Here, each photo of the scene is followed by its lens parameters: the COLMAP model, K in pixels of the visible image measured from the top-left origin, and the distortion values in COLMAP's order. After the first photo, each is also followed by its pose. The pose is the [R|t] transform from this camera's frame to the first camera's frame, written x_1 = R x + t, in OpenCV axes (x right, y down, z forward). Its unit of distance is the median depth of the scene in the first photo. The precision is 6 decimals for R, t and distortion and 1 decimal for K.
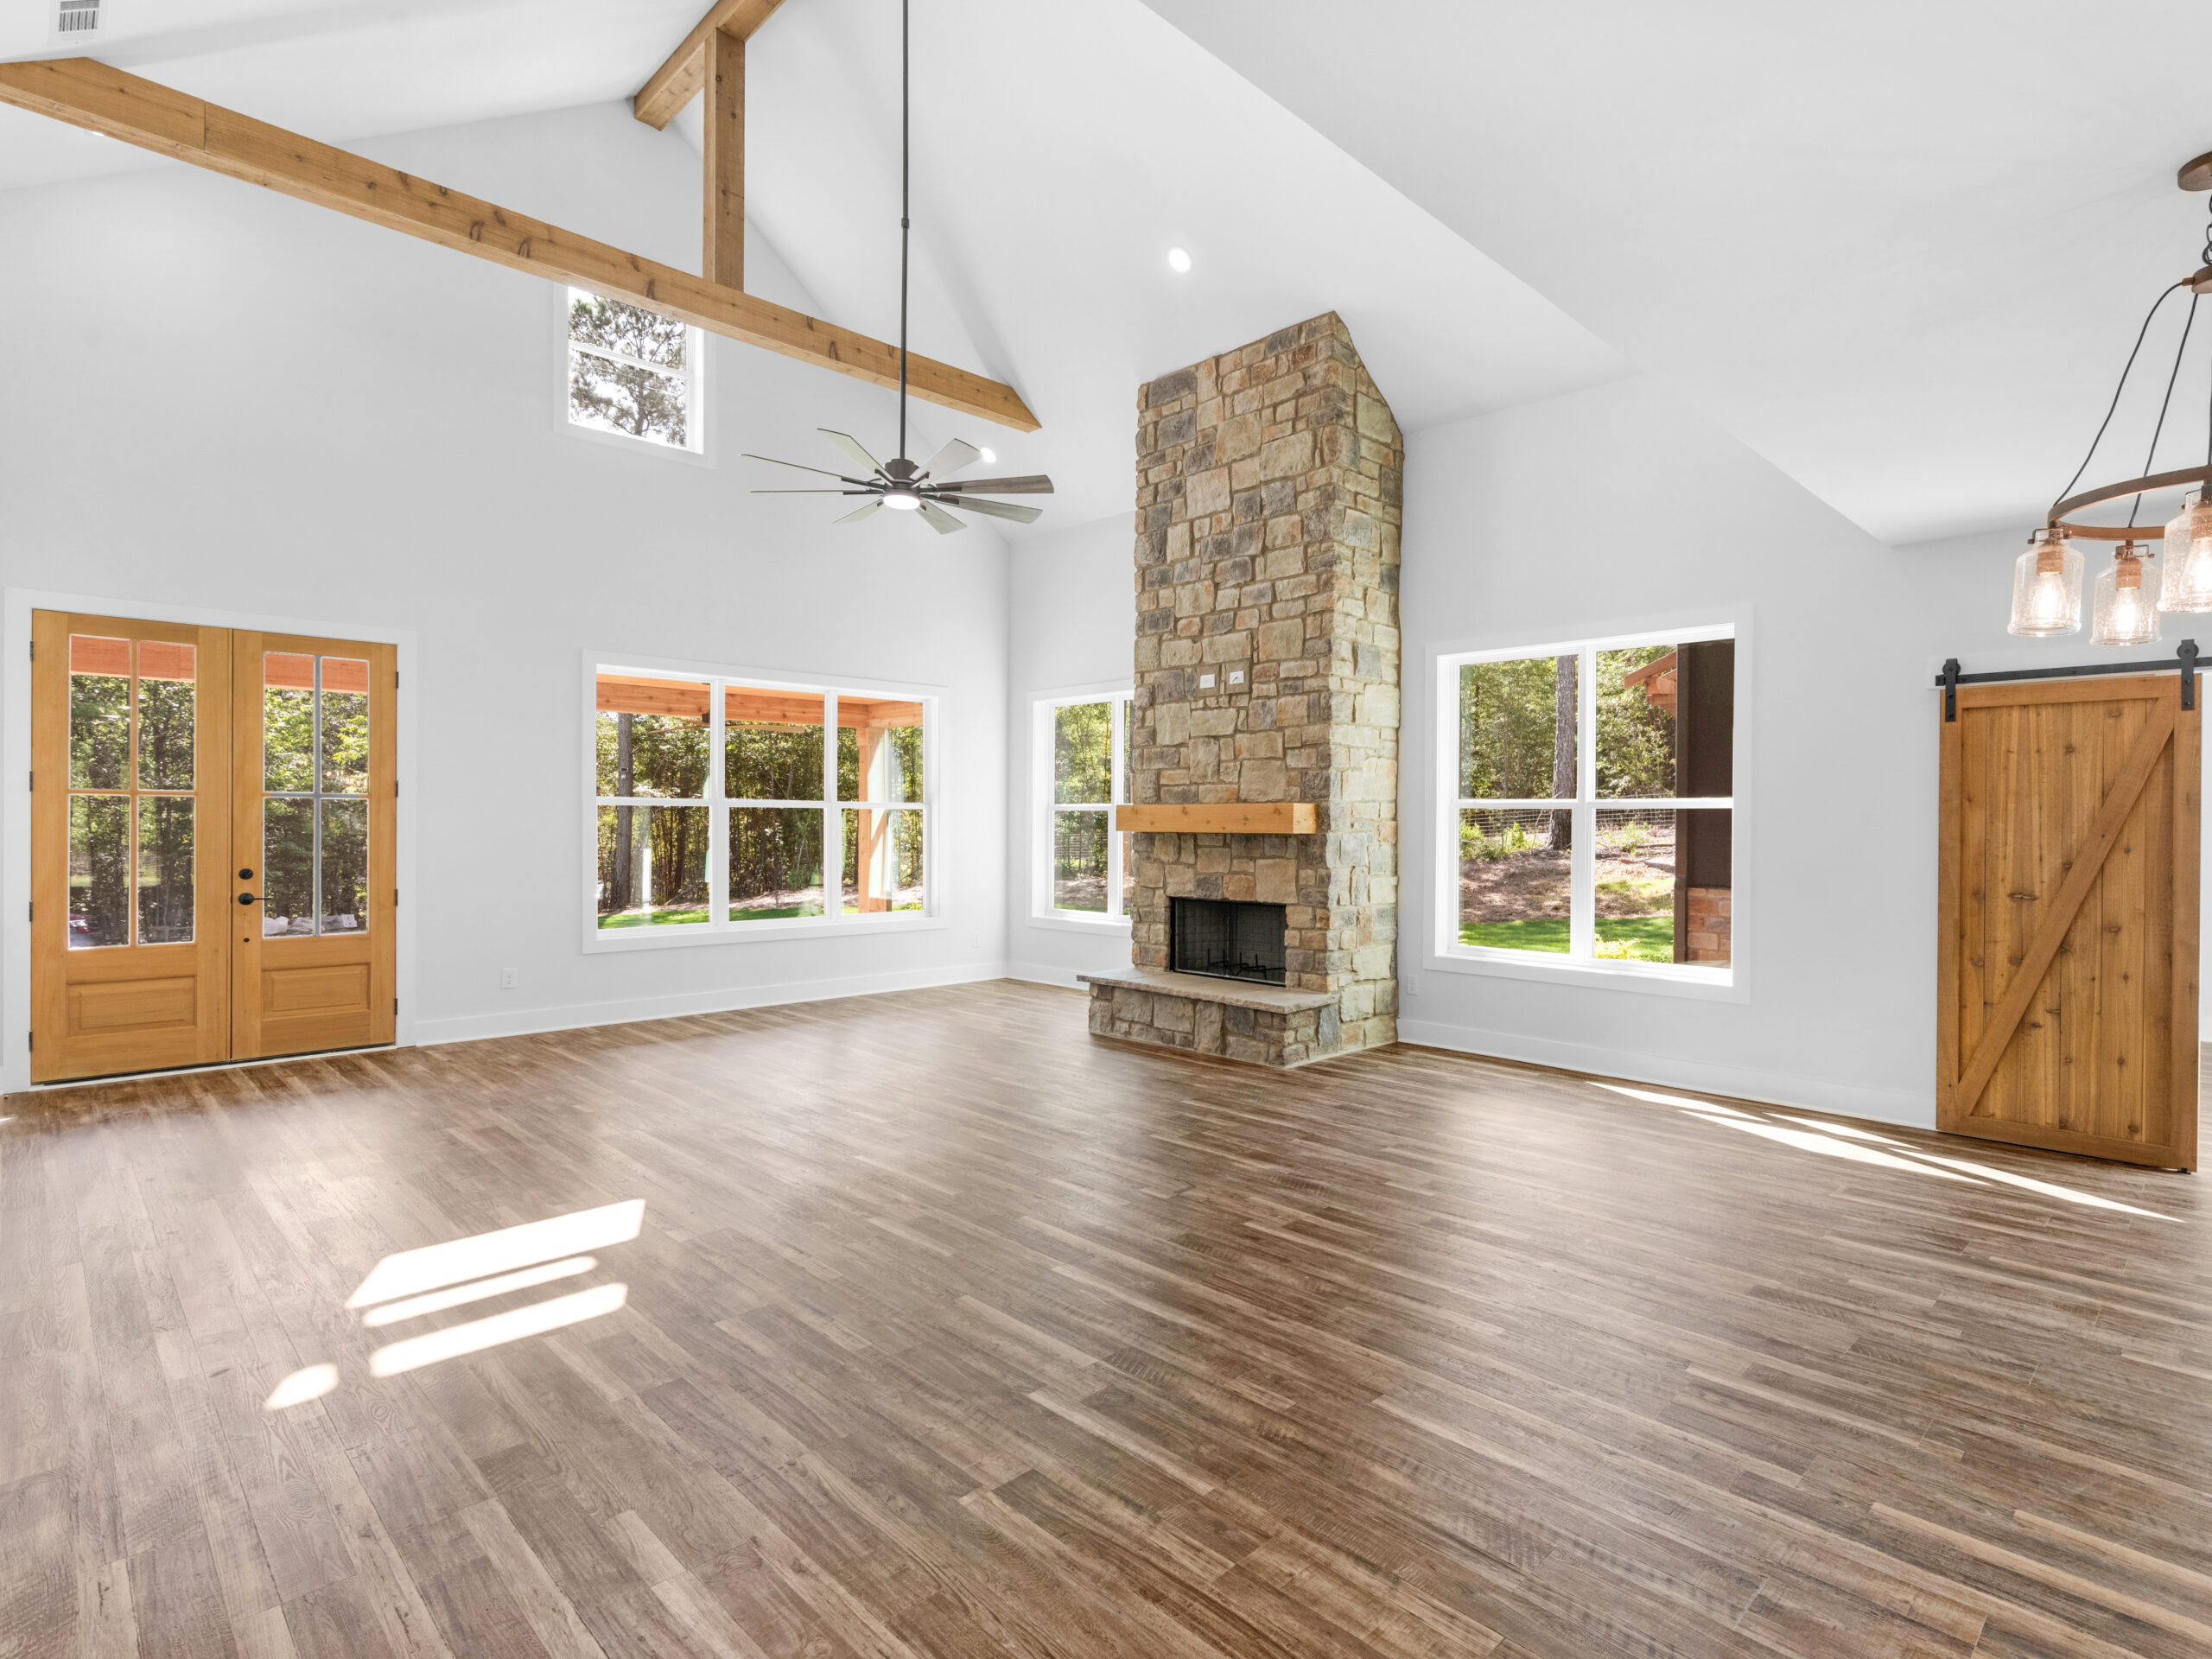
lens RADIAL K [[1168.9, 0, 1157.6], [0, 1168.9, 815.3], [0, 0, 1]] dist [-0.003875, 0.001780]
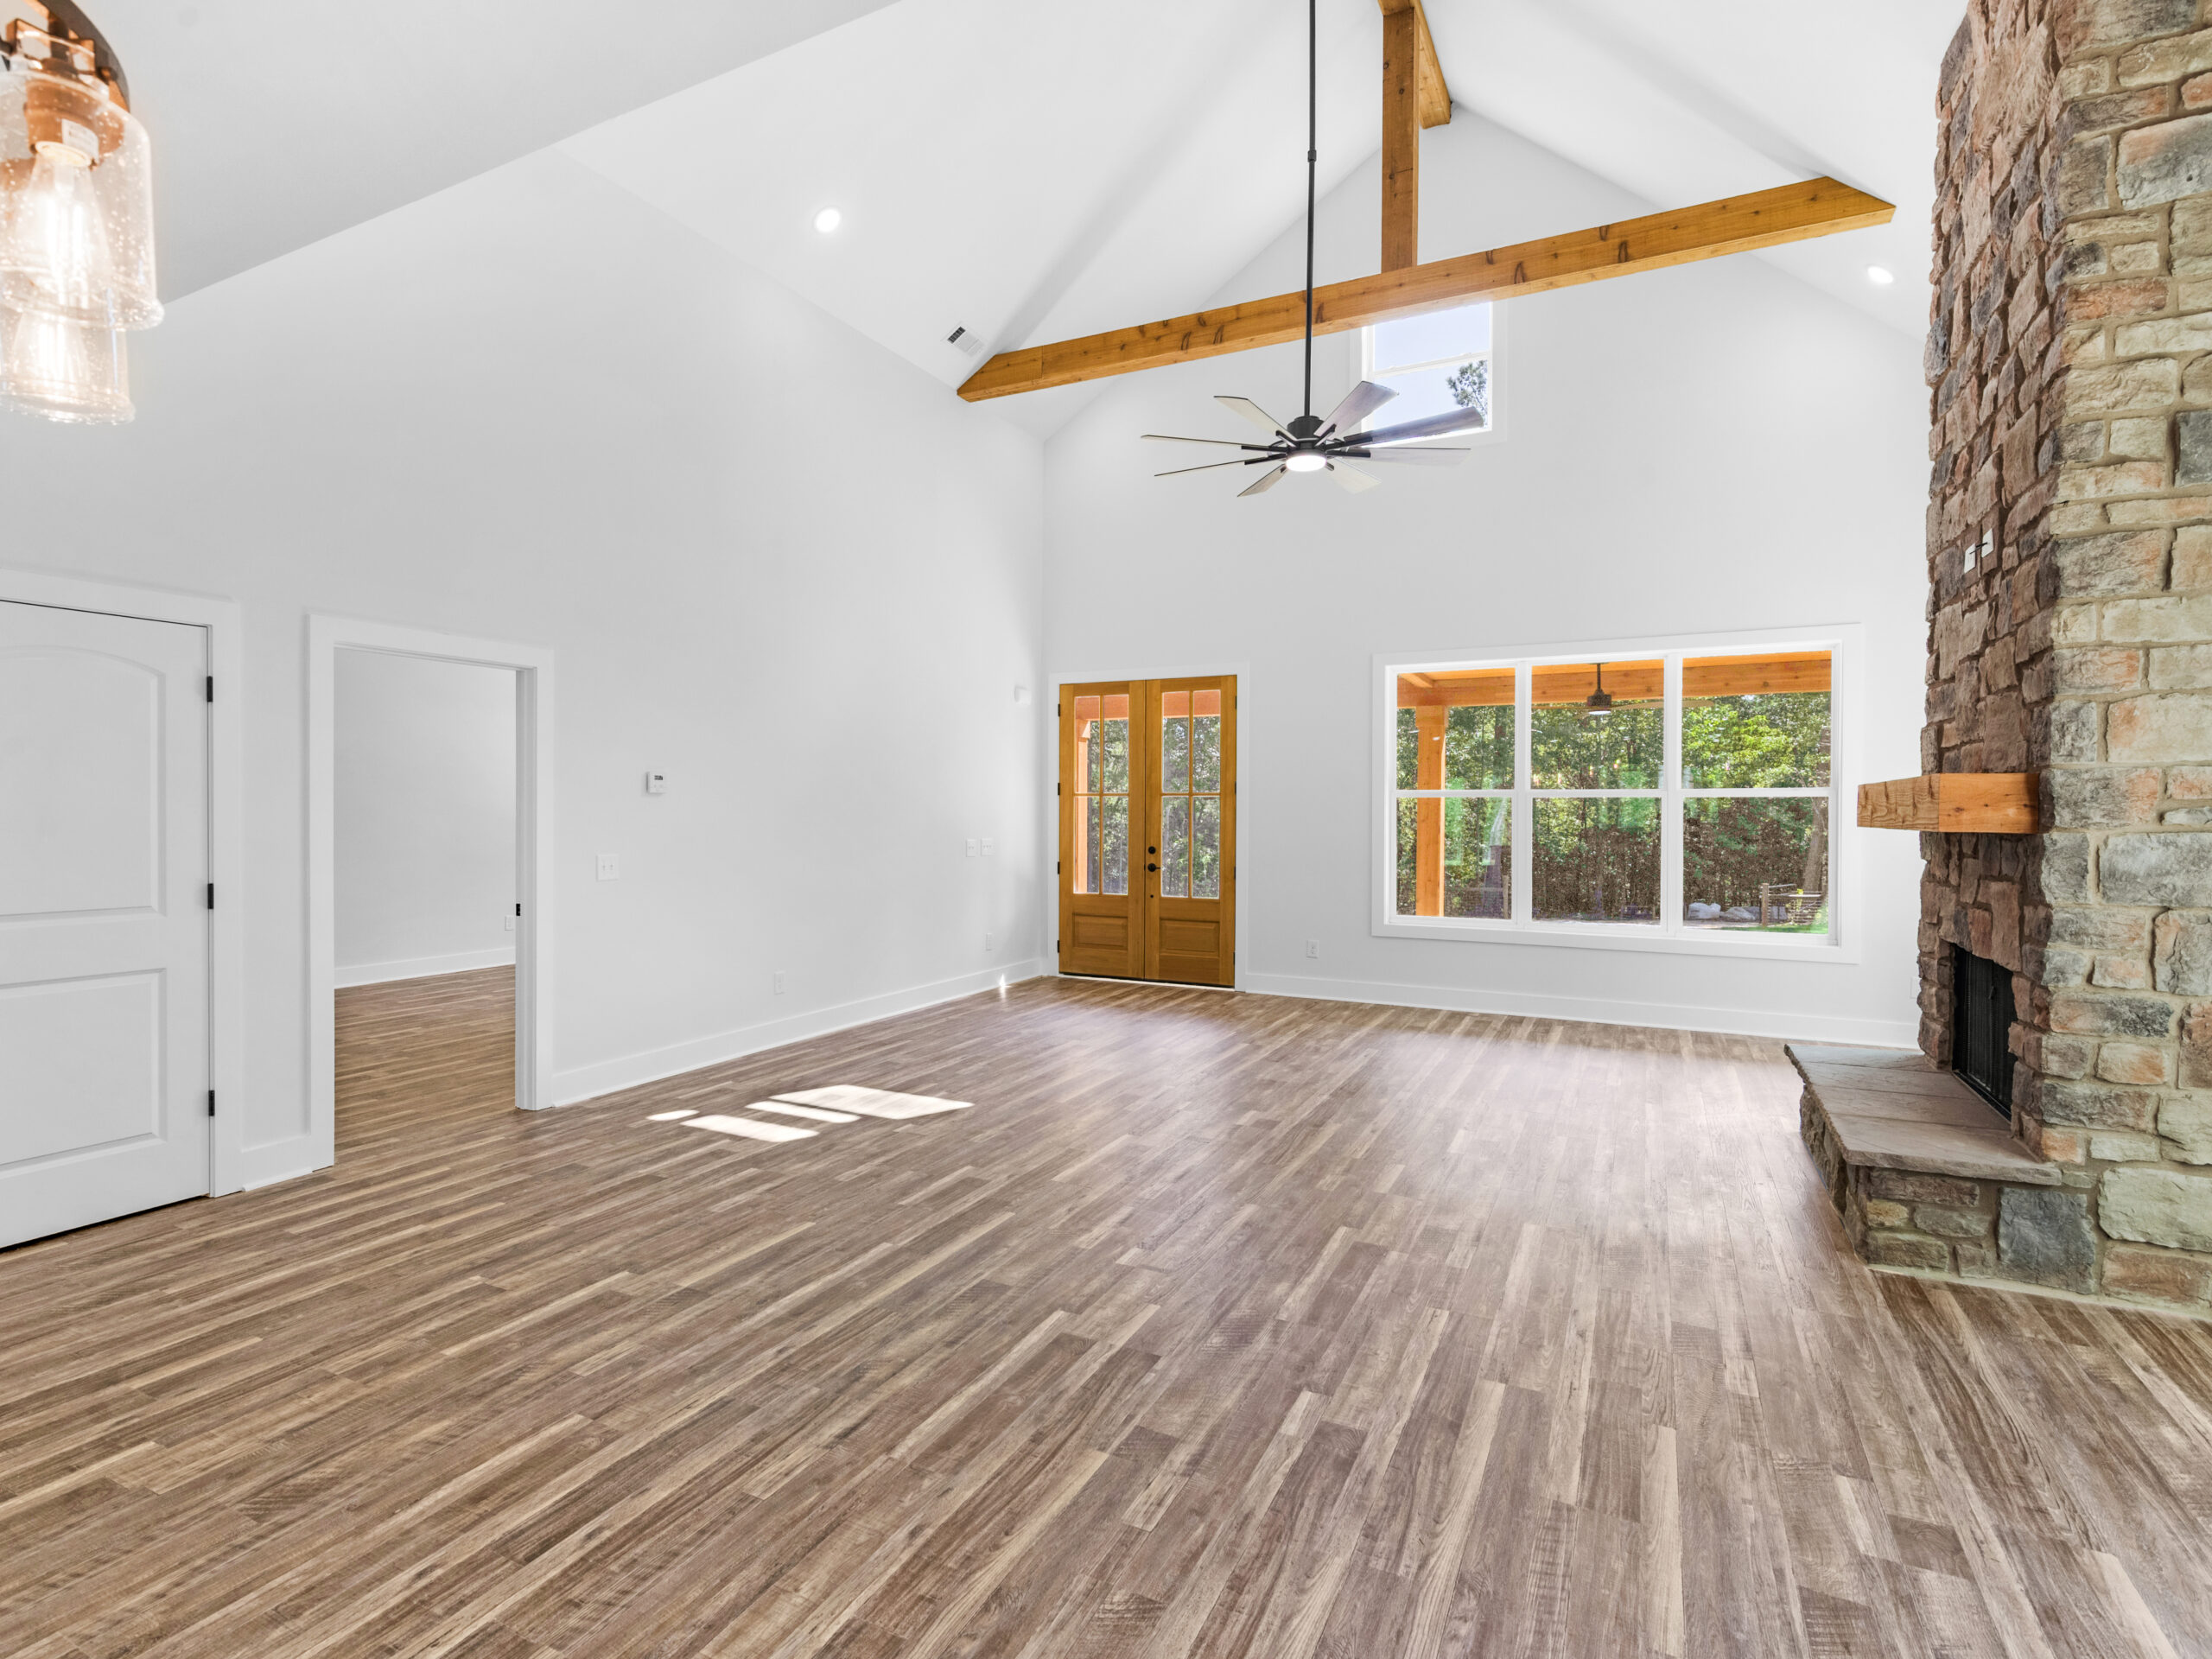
lens RADIAL K [[1168.9, 0, 1098.2], [0, 1168.9, 820.3], [0, 0, 1]] dist [-0.003875, 0.001780]
pose [[0.256964, 0.003304, -0.966415, 0.627556], [0.003683, 0.999984, 0.004398, 0.007631], [0.966414, -0.004689, 0.256948, 0.605058]]
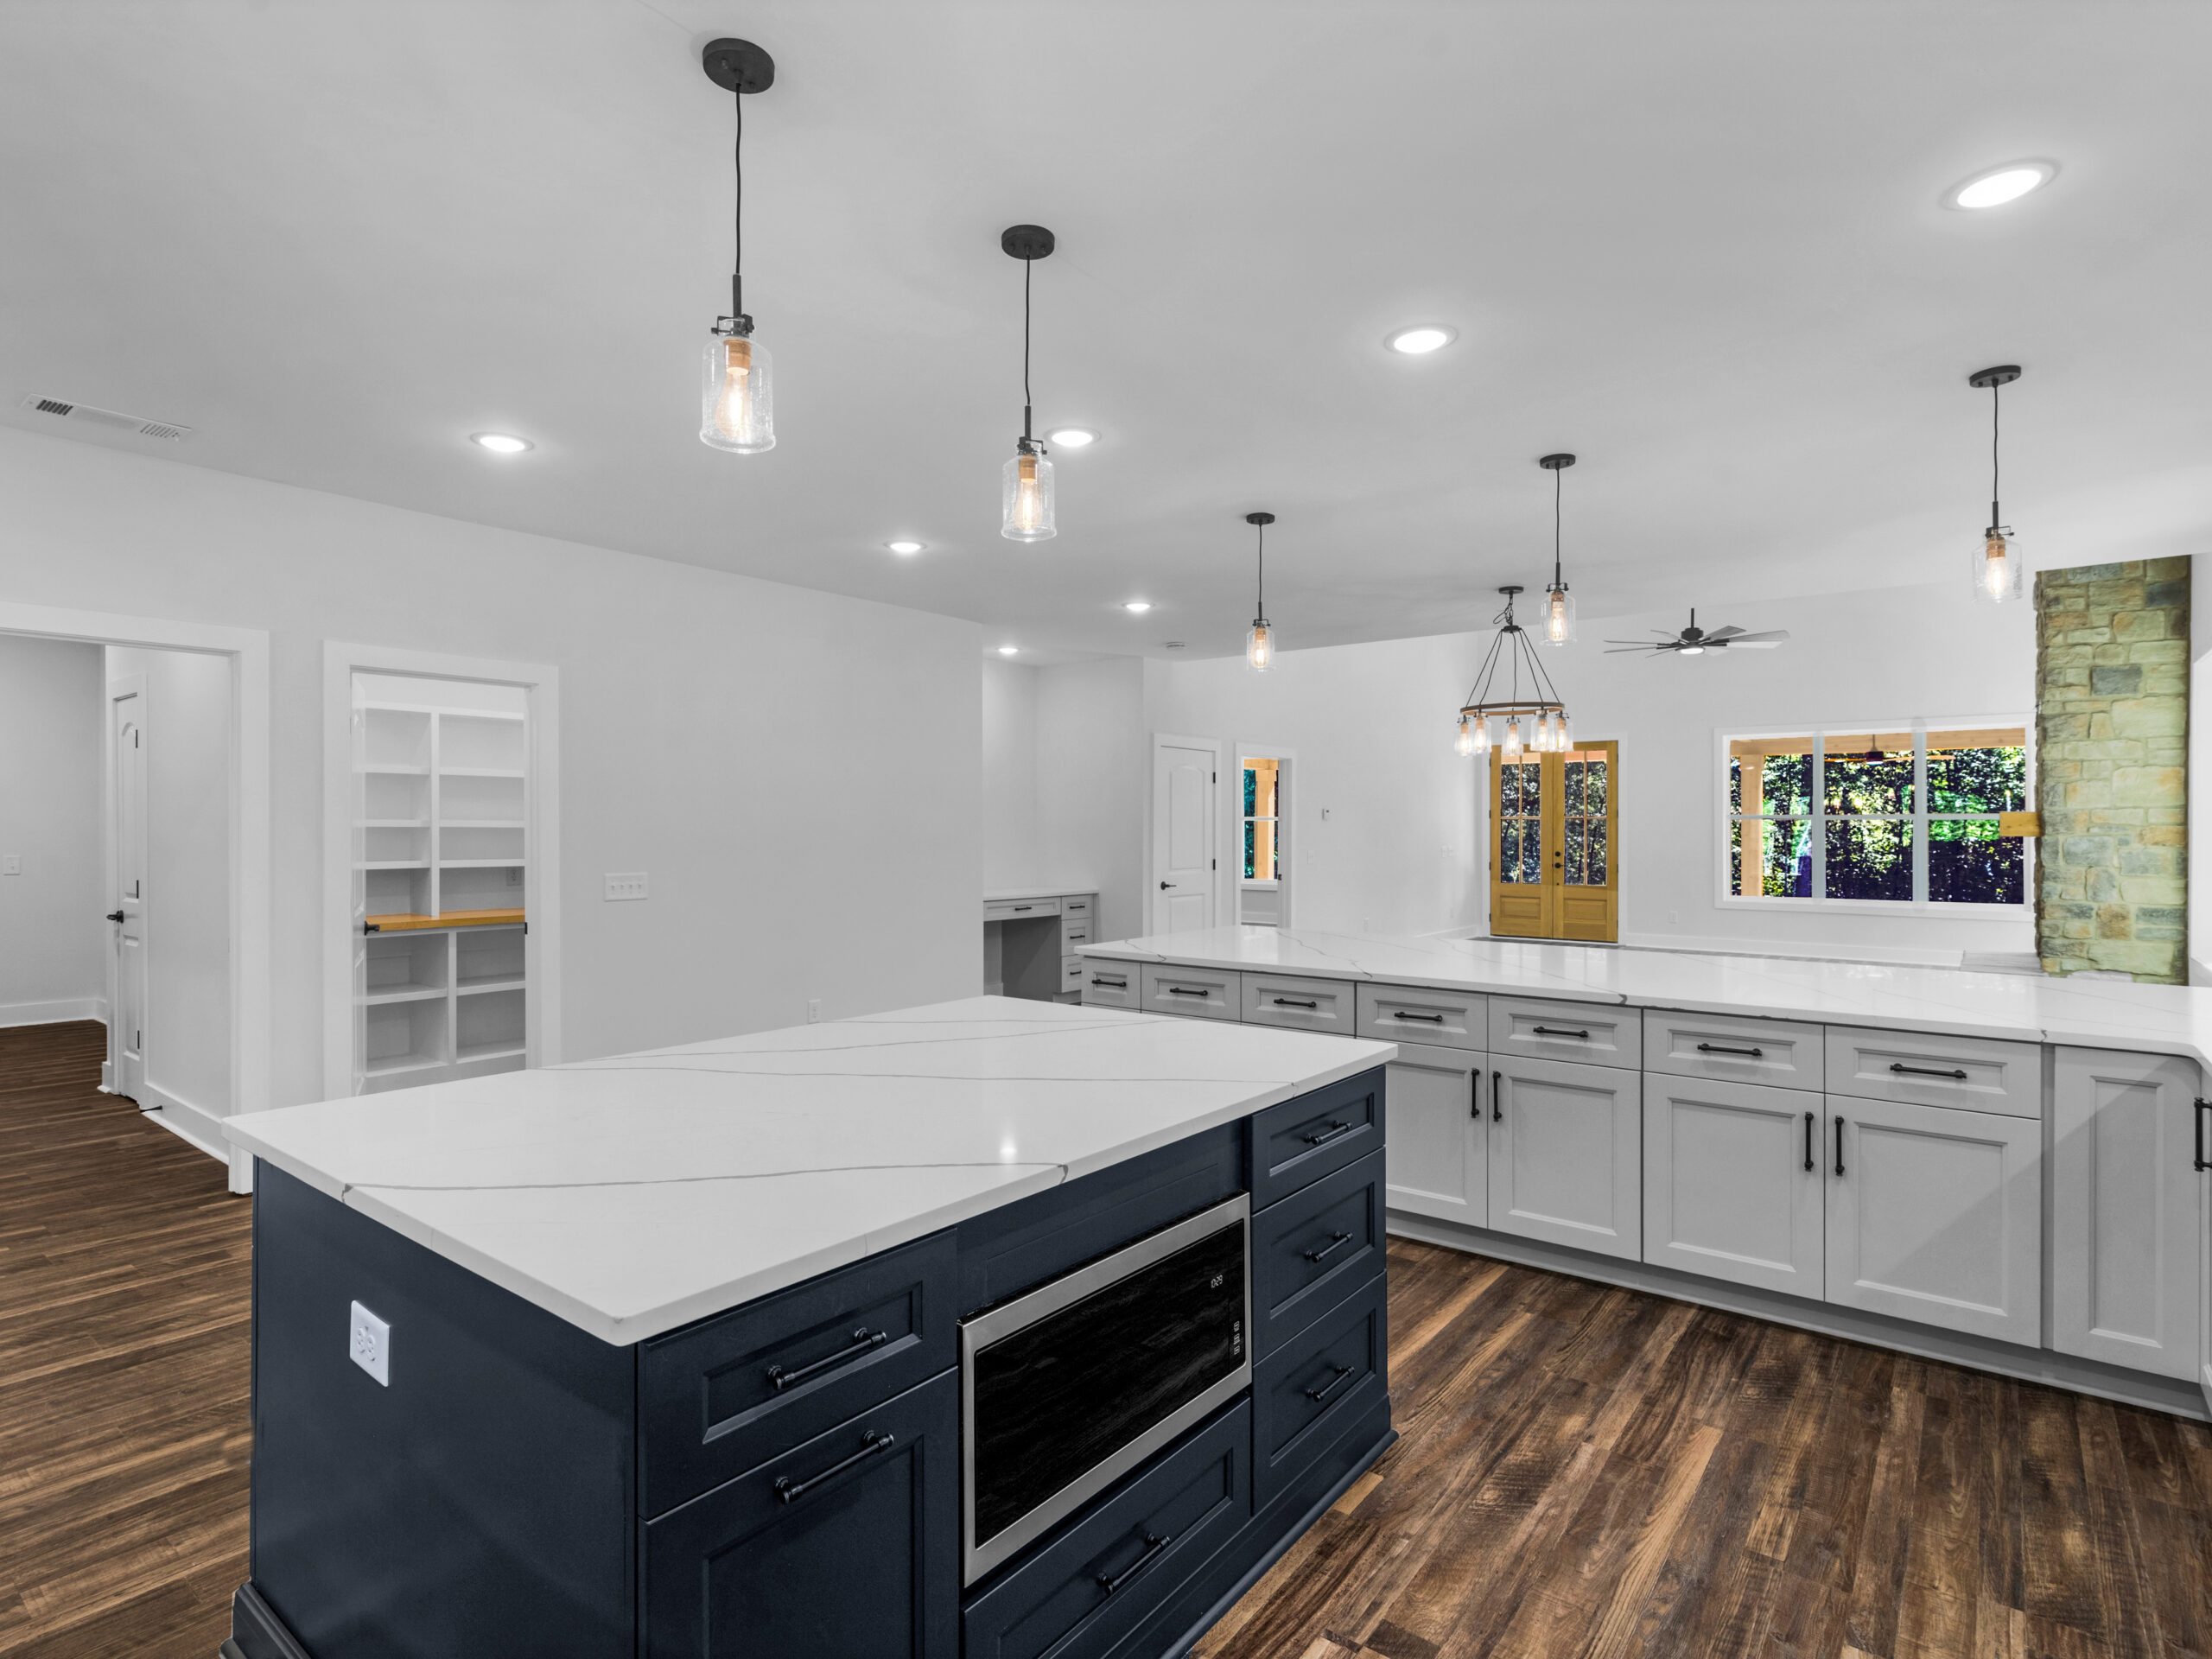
lens RADIAL K [[1275.1, 0, 1066.8], [0, 1275.1, 817.4], [0, 0, 1]] dist [-0.000934, 0.001914]
pose [[0.037036, -0.015468, -0.999194, 1.705183], [0.002080, 0.999879, -0.015402, 0.016702], [0.999312, -0.001508, 0.037064, -0.037343]]
